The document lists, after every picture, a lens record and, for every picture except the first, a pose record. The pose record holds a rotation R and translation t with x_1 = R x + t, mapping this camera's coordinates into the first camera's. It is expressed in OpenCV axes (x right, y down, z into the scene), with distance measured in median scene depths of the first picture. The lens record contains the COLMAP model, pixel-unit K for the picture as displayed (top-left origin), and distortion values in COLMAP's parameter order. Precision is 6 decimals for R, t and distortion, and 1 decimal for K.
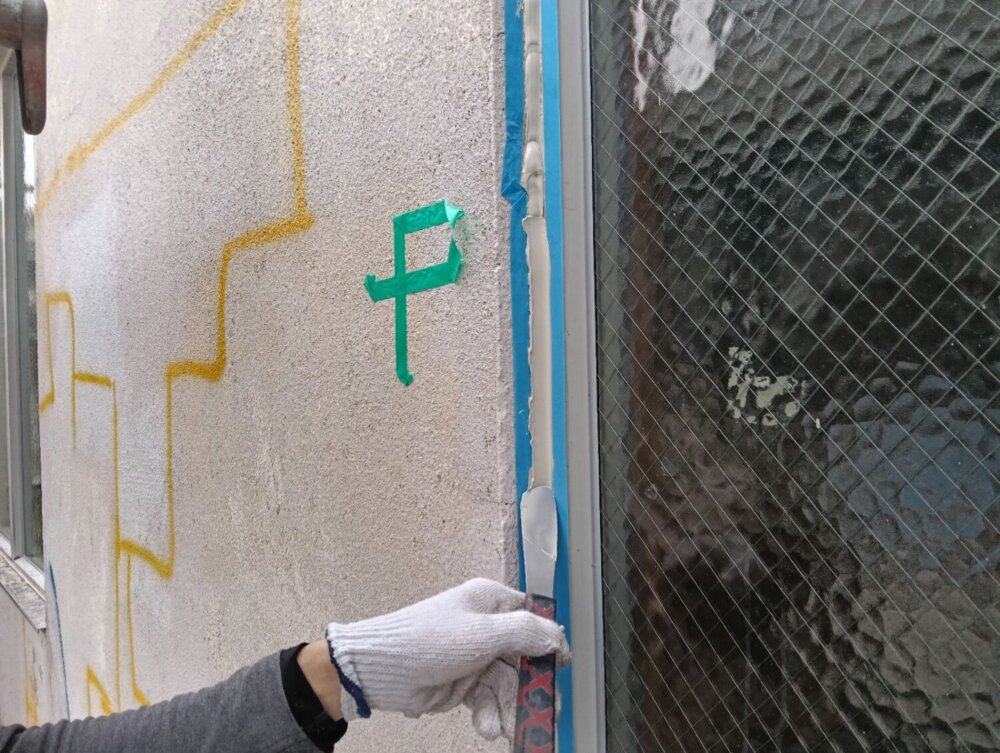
lens RADIAL K [[715.6, 0, 500.0], [0, 715.6, 376.5], [0, 0, 1]] dist [0.008922, 0.000234]
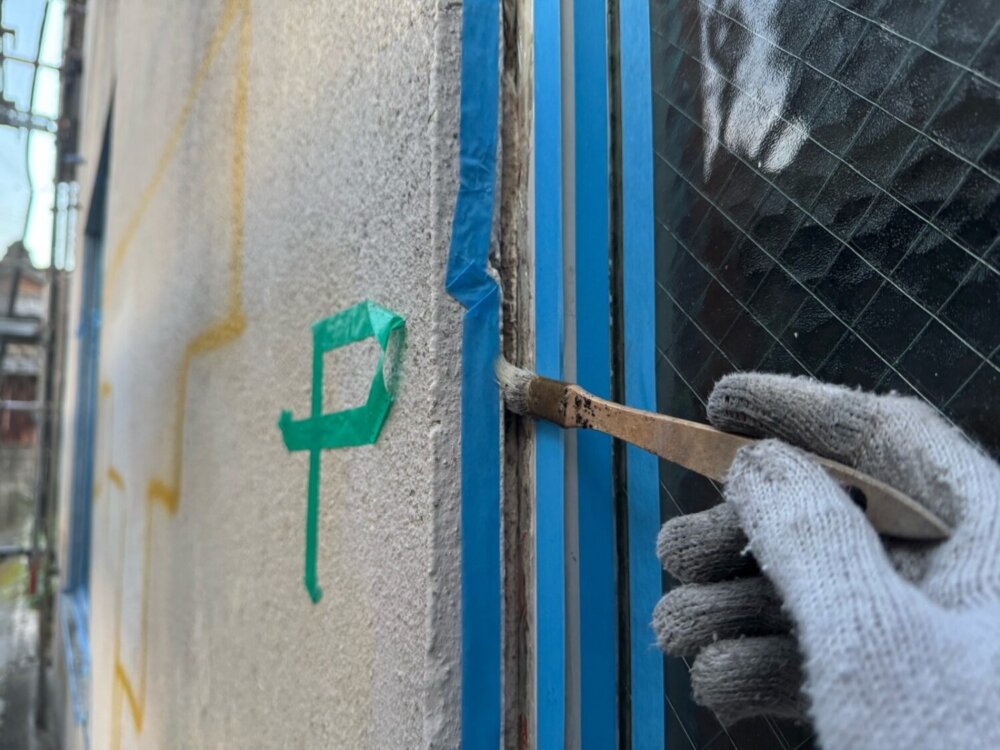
lens RADIAL K [[700.8, 0, 500.0], [0, 700.8, 375.0], [0, 0, 1]] dist [0.151744, -0.382112]
pose [[0.995831, 0.016995, -0.089616, 0.086371], [-0.028402, 0.991419, -0.127598, -0.123352], [0.086679, 0.129611, 0.987769, 0.482710]]
